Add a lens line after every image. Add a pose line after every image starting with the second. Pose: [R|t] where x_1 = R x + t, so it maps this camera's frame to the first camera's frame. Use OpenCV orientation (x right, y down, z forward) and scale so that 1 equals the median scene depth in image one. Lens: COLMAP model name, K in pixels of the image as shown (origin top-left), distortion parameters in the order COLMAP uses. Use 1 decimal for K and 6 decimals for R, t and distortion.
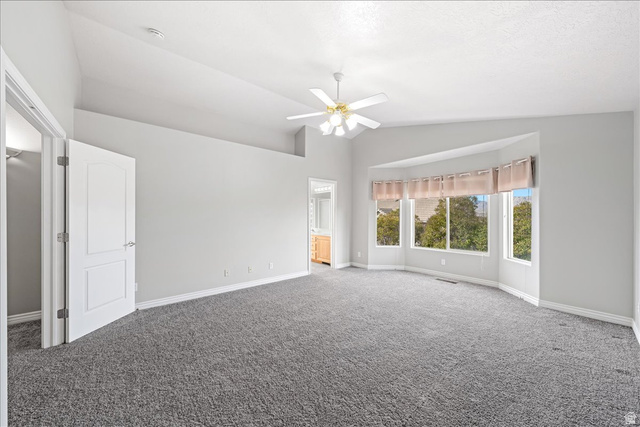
lens RADIAL K [[224.0, 0, 319.7], [0, 224.0, 218.5], [0, 0, 1]] dist [0.000241, -0.000009]
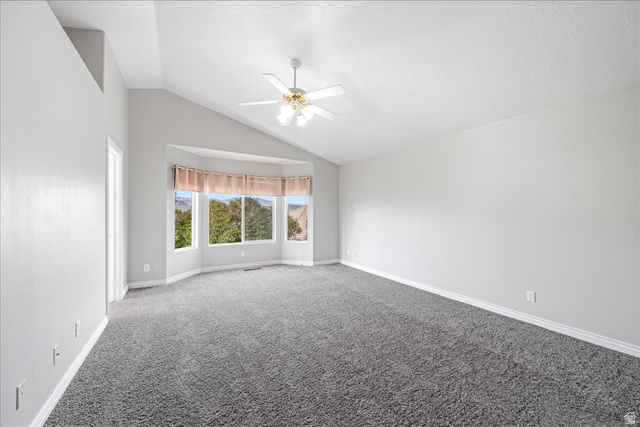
lens RADIAL K [[239.3, 0, 320.0], [0, 239.3, 213.5], [0, 0, 1]] dist [0.000449, 0.000044]
pose [[0.178620, -0.001900, 0.983916, -0.589848], [0.002002, 0.999997, 0.001568, -0.004781], [-0.983916, 0.001690, 0.178624, 0.471322]]
